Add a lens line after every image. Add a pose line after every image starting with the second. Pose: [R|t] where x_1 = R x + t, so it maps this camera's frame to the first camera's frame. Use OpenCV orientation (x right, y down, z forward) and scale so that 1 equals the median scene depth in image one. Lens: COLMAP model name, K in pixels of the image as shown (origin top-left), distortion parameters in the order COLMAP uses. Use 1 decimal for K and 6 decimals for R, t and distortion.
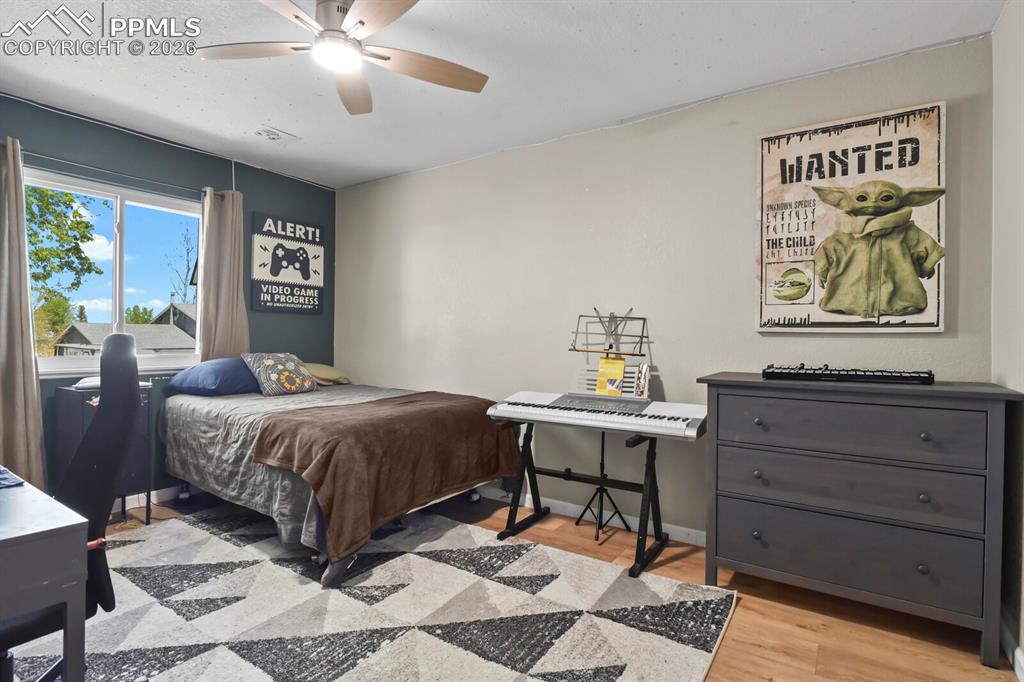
lens RADIAL K [[497.1, 0, 516.7], [0, 497.1, 338.3], [0, 0, 1]] dist [-0.010920, -0.003171]
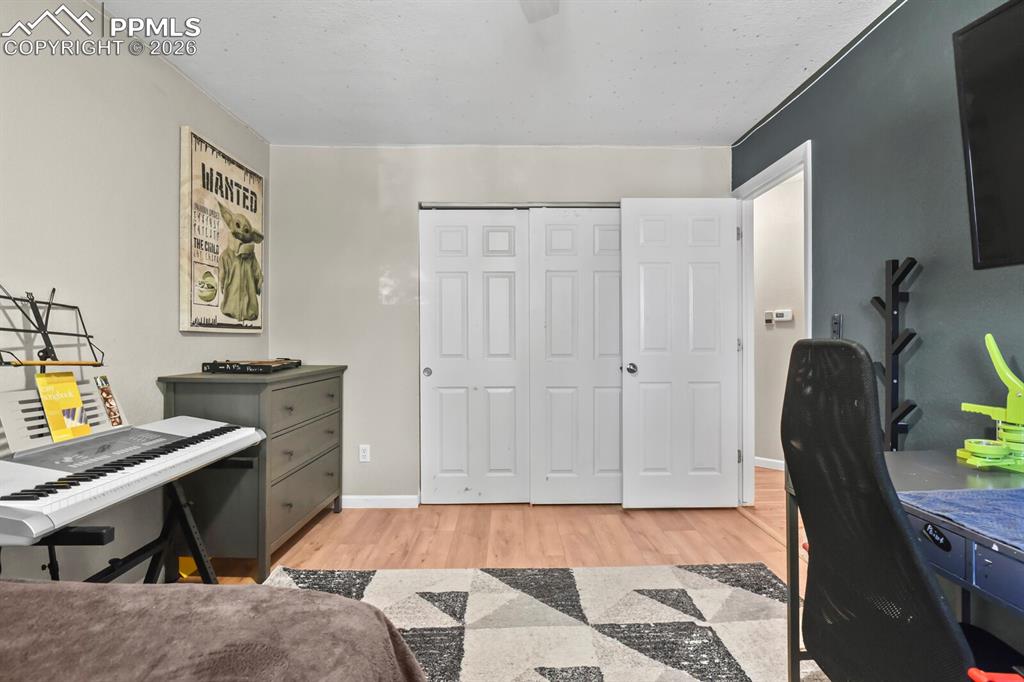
lens RADIAL K [[497.1, 0, 516.7], [0, 497.1, 338.3], [0, 0, 1]] dist [-0.010920, -0.003171]
pose [[-0.562989, -0.006631, 0.826438, -0.699670], [-0.001199, 0.999973, 0.007206, -0.007205], [-0.826463, 0.003066, -0.562982, 1.071594]]
